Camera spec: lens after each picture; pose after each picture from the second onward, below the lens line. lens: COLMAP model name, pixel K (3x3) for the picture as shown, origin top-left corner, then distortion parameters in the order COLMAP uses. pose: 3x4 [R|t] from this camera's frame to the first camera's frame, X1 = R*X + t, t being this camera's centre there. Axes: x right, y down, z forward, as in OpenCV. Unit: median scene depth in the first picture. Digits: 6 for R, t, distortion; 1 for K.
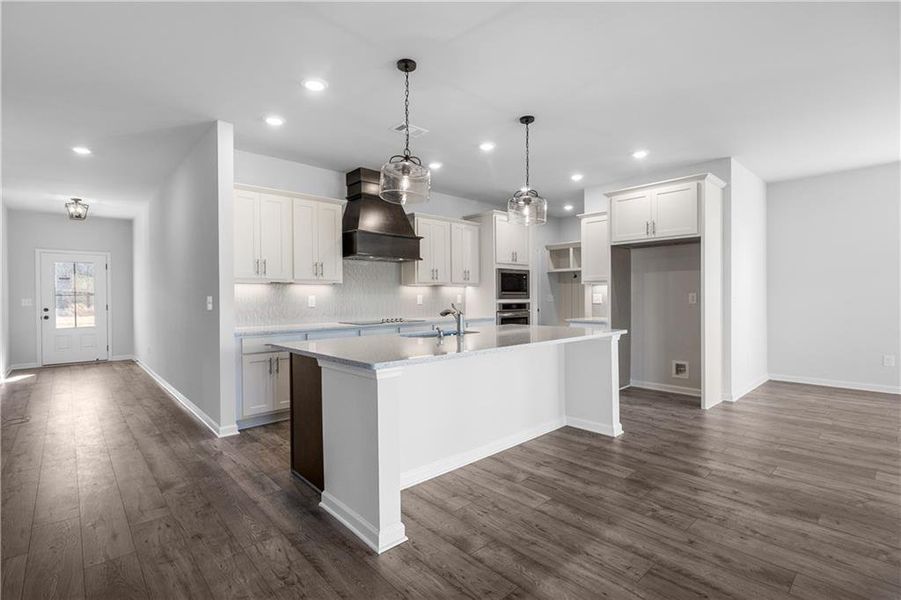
lens RADIAL K [[421.4, 0, 448.9], [0, 421.4, 298.4], [0, 0, 1]] dist [0.001416, -0.000380]
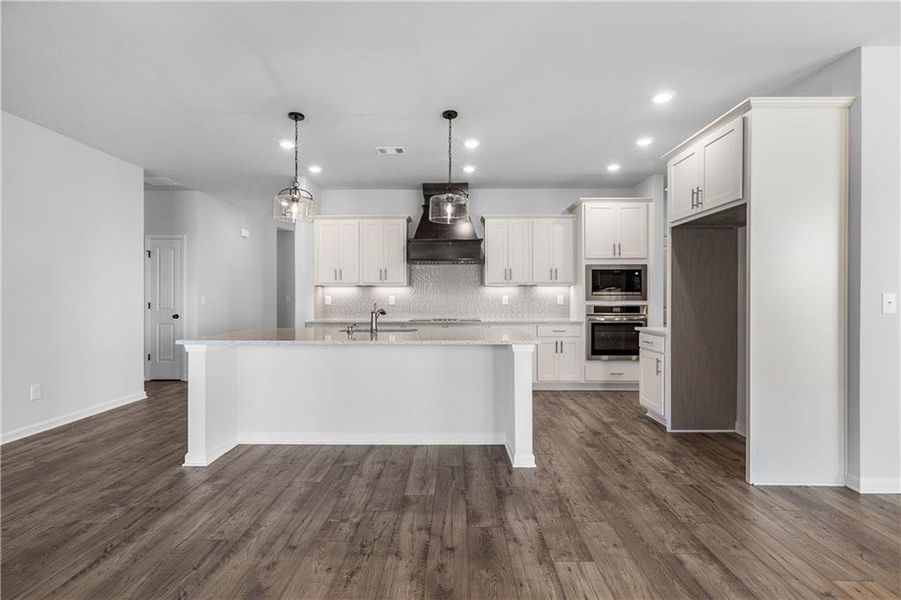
lens RADIAL K [[421.4, 0, 448.6], [0, 421.4, 298.9], [0, 0, 1]] dist [0.001416, -0.000380]
pose [[0.725634, 0.009235, -0.688018, 0.782211], [-0.006147, 0.999957, 0.006938, -0.008656], [0.688053, -0.000805, 0.725660, 0.273990]]
